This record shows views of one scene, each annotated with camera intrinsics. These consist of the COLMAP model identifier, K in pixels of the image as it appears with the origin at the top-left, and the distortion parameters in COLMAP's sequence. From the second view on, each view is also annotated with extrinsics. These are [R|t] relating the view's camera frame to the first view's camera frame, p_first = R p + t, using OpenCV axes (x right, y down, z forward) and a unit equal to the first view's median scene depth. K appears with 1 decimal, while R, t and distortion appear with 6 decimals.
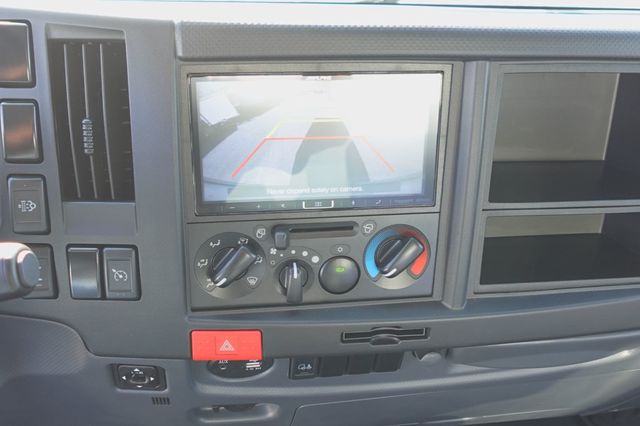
lens RADIAL K [[650.0, 0, 323.0], [0, 650.0, 216.0], [0, 0, 1]] dist [-0.006933, 0.000000]
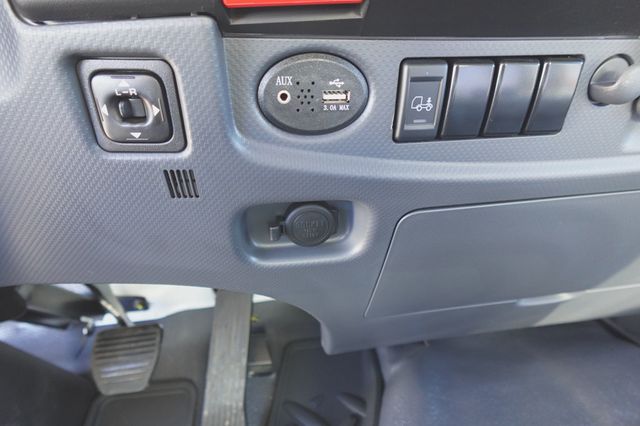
lens RADIAL K [[355.9, 0, 319.4], [0, 355.9, 213.6], [0, 0, 1]] dist [-0.009163, 0.000012]
pose [[0.997405, -0.068689, -0.021555, -0.138196], [0.063215, 0.978898, -0.194327, 0.443209], [0.034448, 0.192461, 0.980700, 0.803594]]
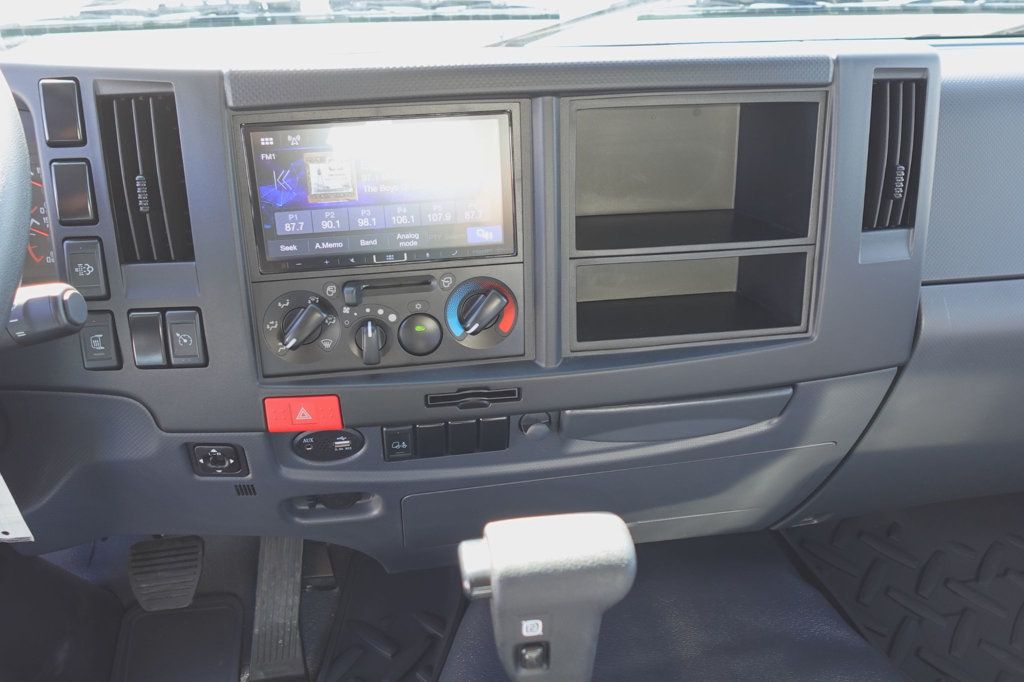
lens RADIAL K [[880.7, 0, 507.5], [0, 880.7, 343.0], [0, 0, 1]] dist [0.007140, -0.004255]
pose [[0.998671, -0.044664, -0.025700, 0.186863], [0.044367, 0.998943, -0.011995, 0.126400], [0.026209, 0.010839, 0.999598, -0.273107]]
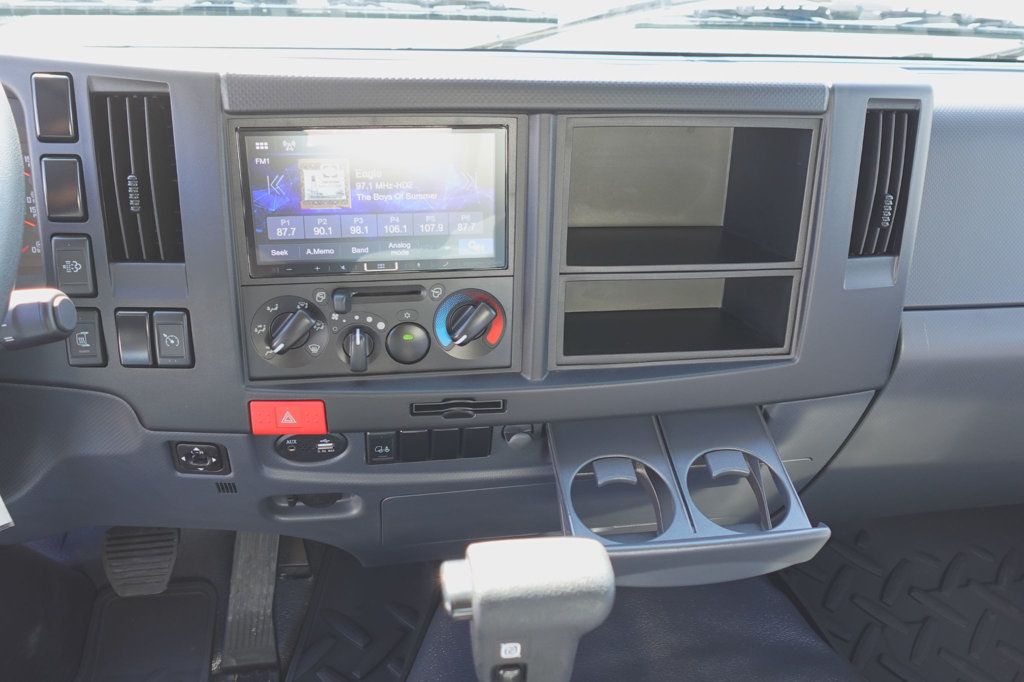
lens RADIAL K [[880.7, 0, 508.3], [0, 880.7, 343.6], [0, 0, 1]] dist [0.007140, -0.004255]
pose [[0.999993, -0.003487, -0.001032, 0.175327], [0.003501, 0.999905, 0.013295, 0.076495], [0.000986, -0.013299, 0.999911, -0.281554]]
